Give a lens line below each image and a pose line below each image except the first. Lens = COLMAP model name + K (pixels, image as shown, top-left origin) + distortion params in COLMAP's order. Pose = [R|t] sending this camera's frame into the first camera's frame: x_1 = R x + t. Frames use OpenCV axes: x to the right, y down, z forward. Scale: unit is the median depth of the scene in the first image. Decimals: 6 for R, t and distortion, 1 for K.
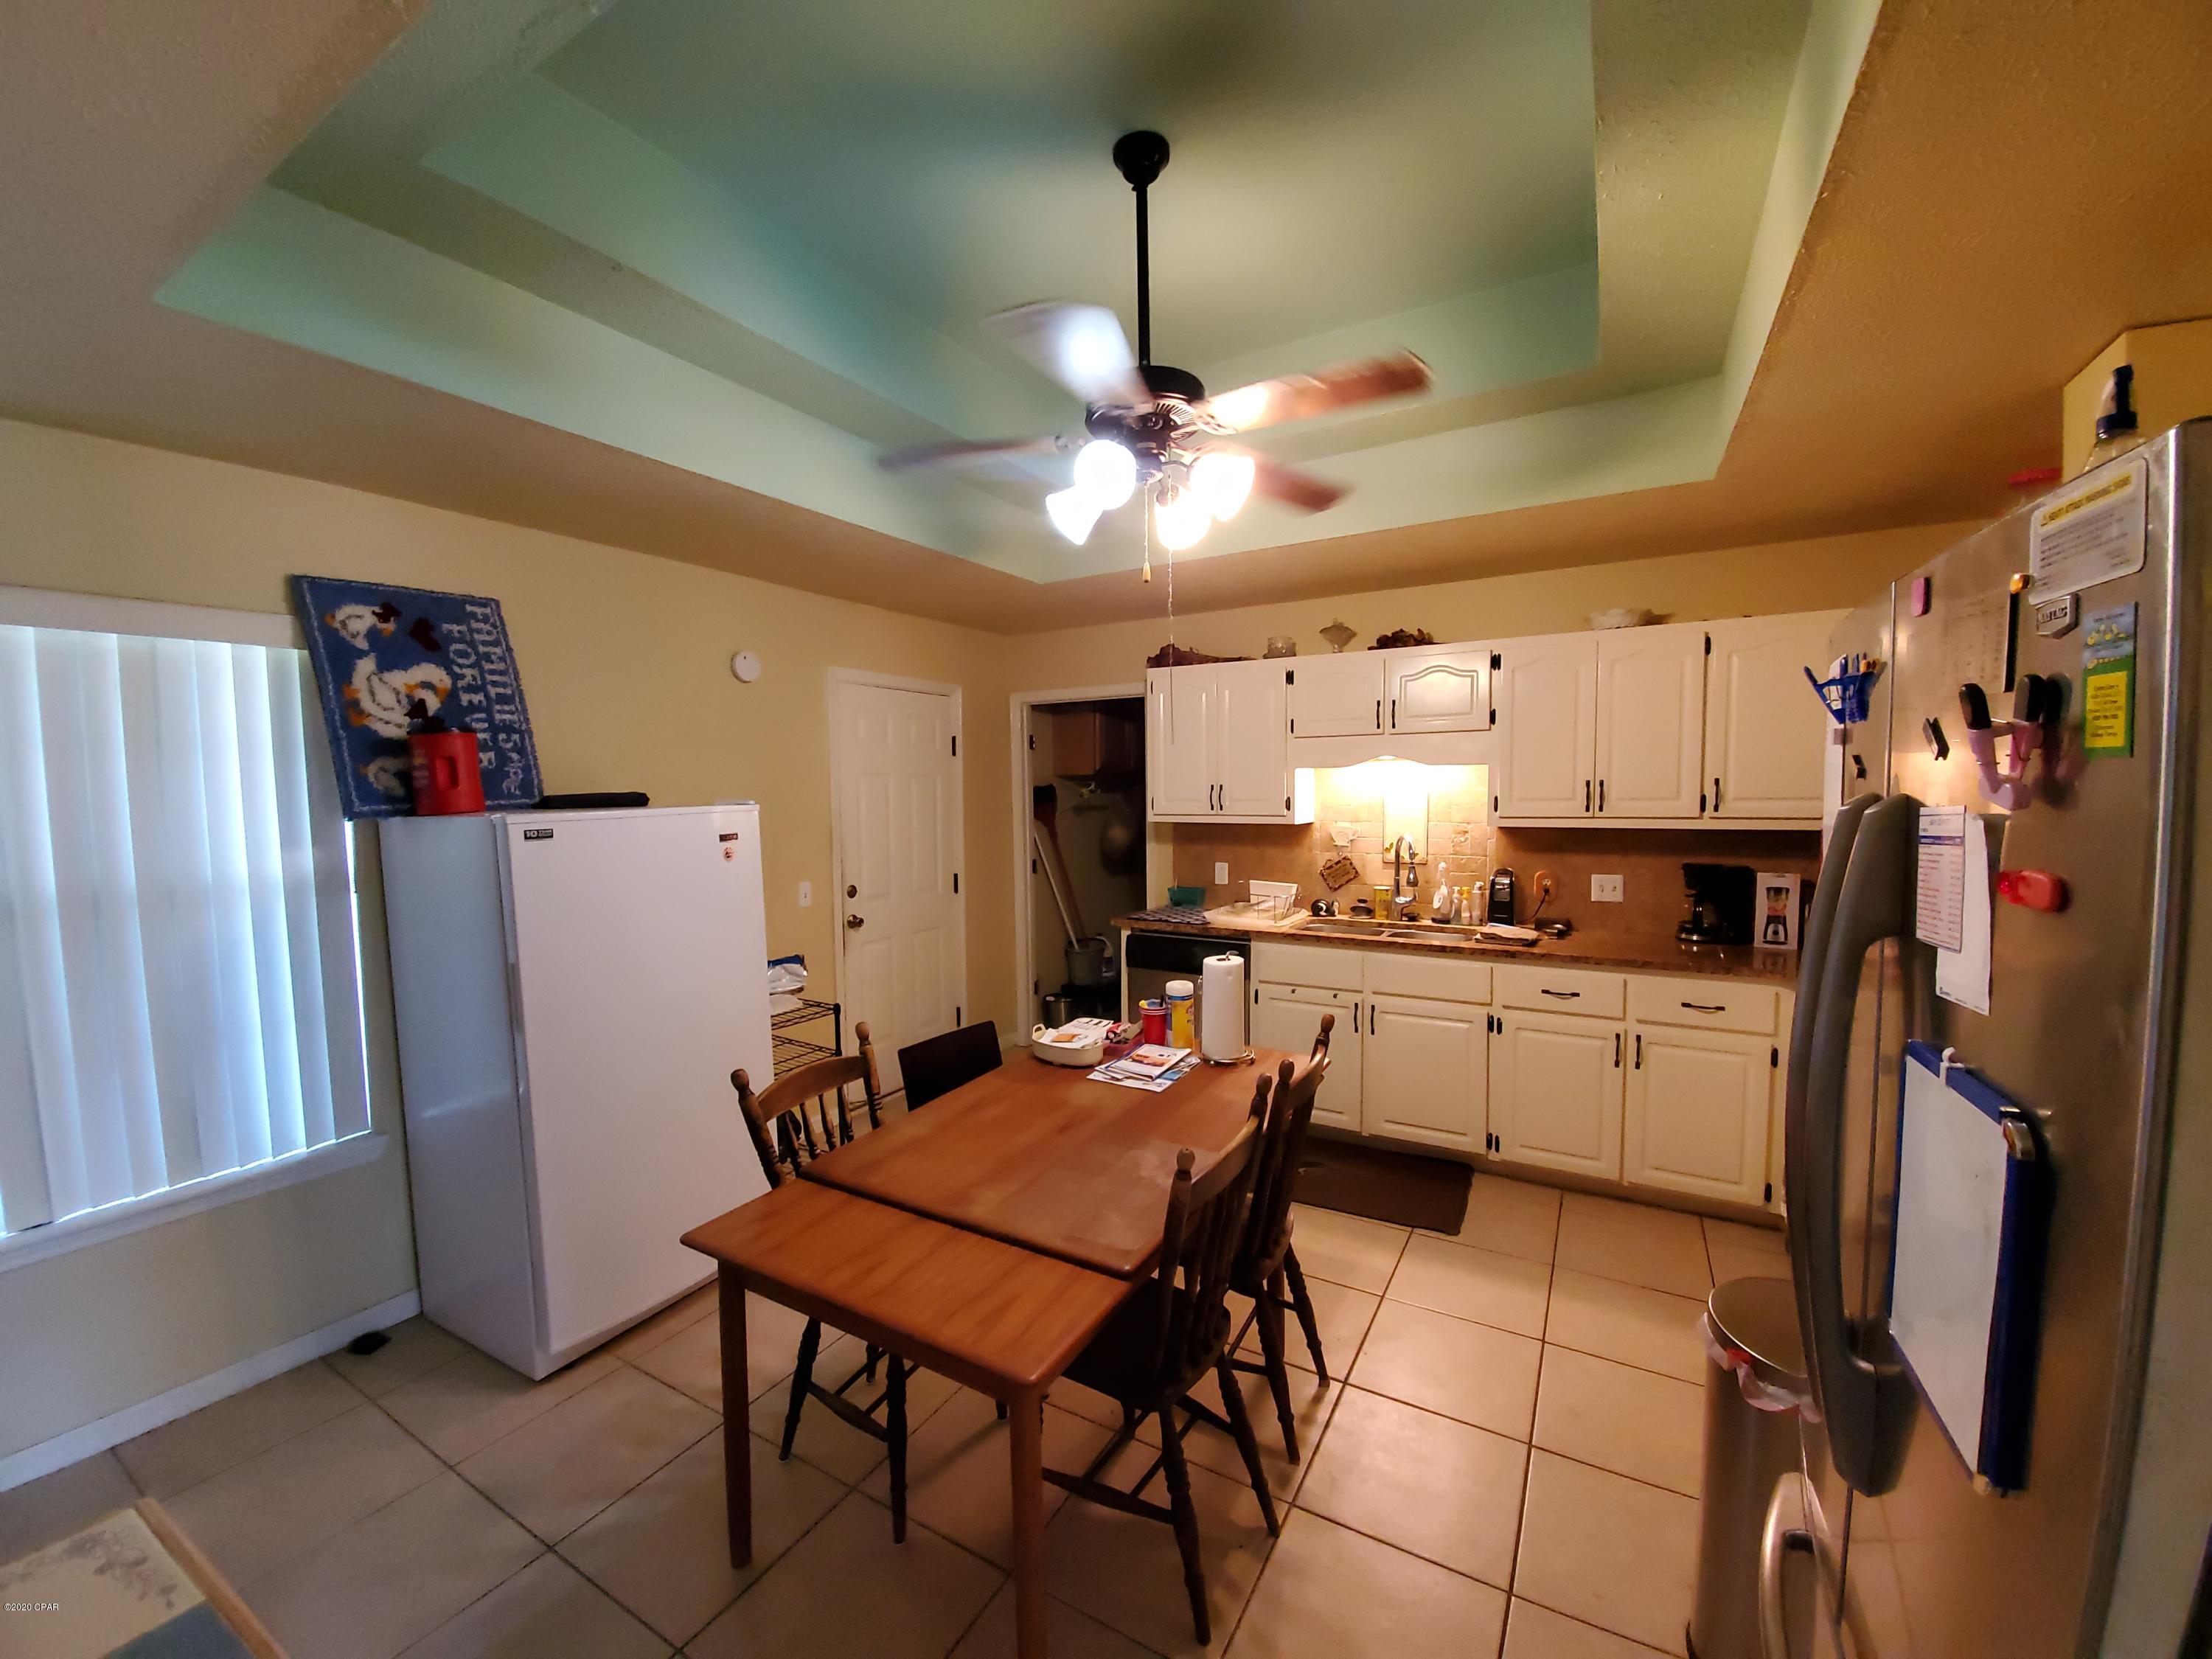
lens RADIAL K [[878.8, 0, 1095.3], [0, 878.8, 846.4], [0, 0, 1]] dist [0.011562, -0.016421]
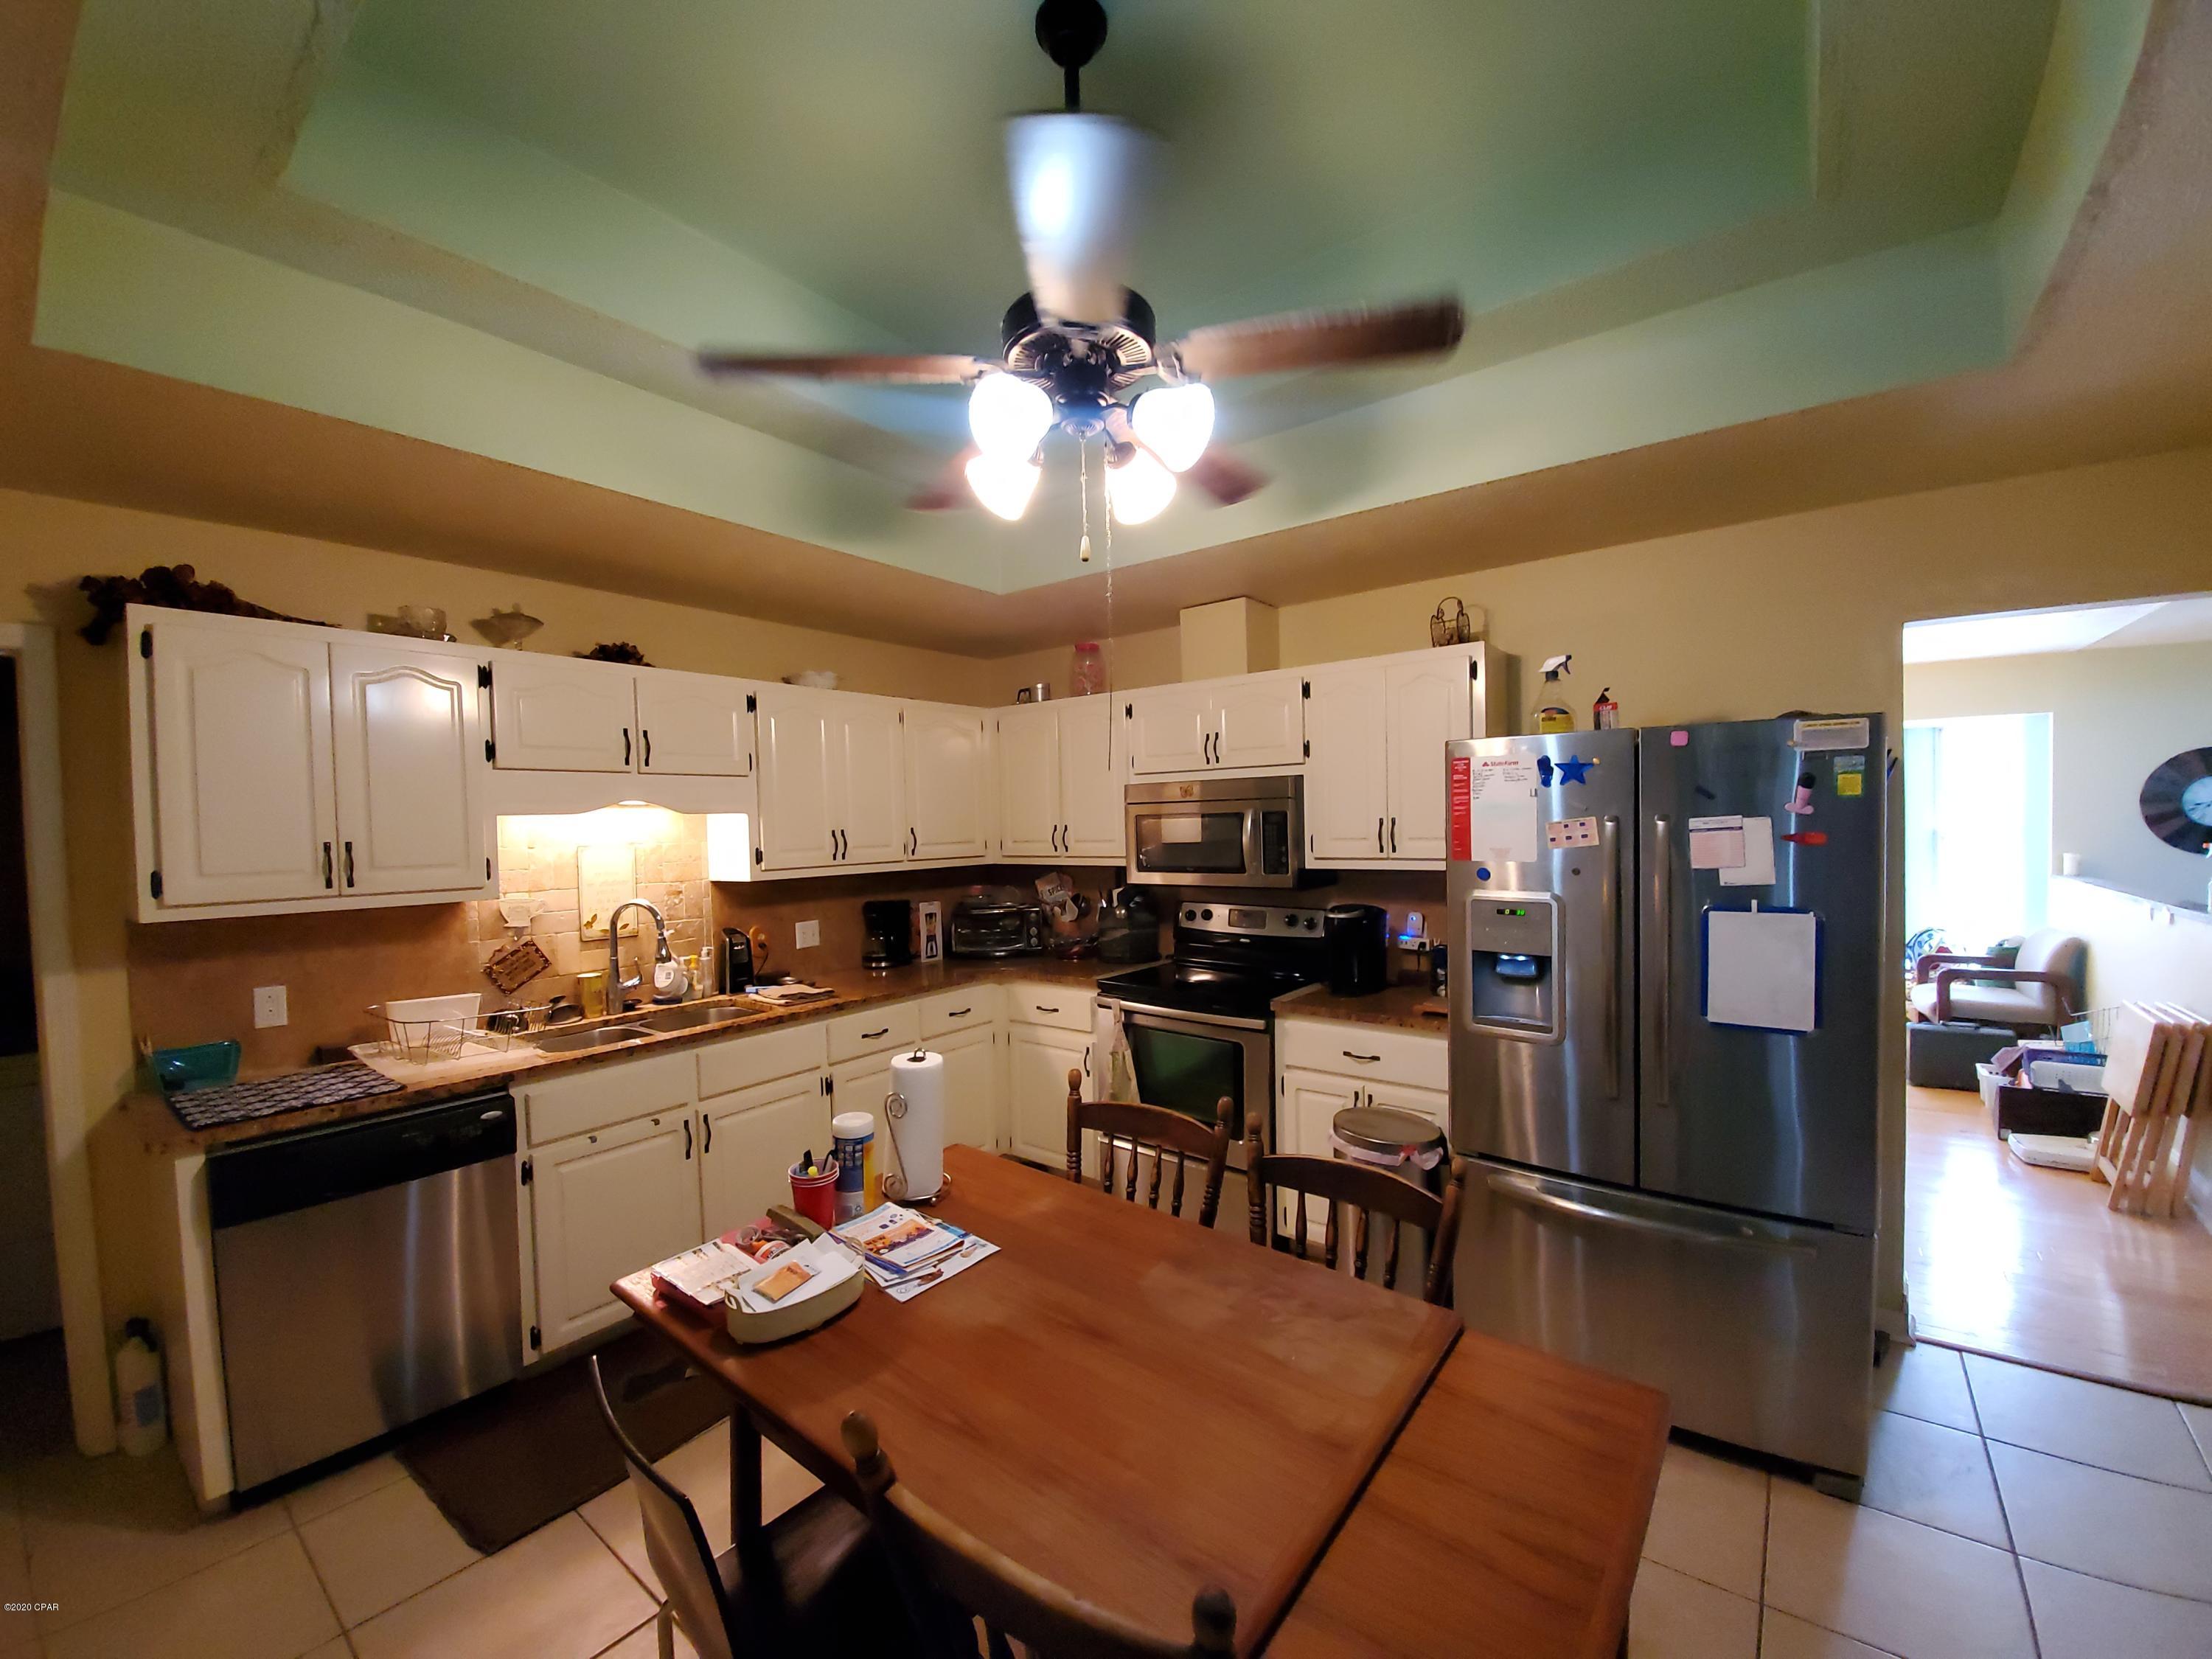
lens RADIAL K [[878.8, 0, 1095.3], [0, 878.8, 846.4], [0, 0, 1]] dist [0.011562, -0.016421]
pose [[0.122073, -0.014644, 0.992413, -0.392065], [0.090902, 0.995854, 0.003513, -0.027716], [-0.988350, 0.089784, 0.122898, 0.502533]]
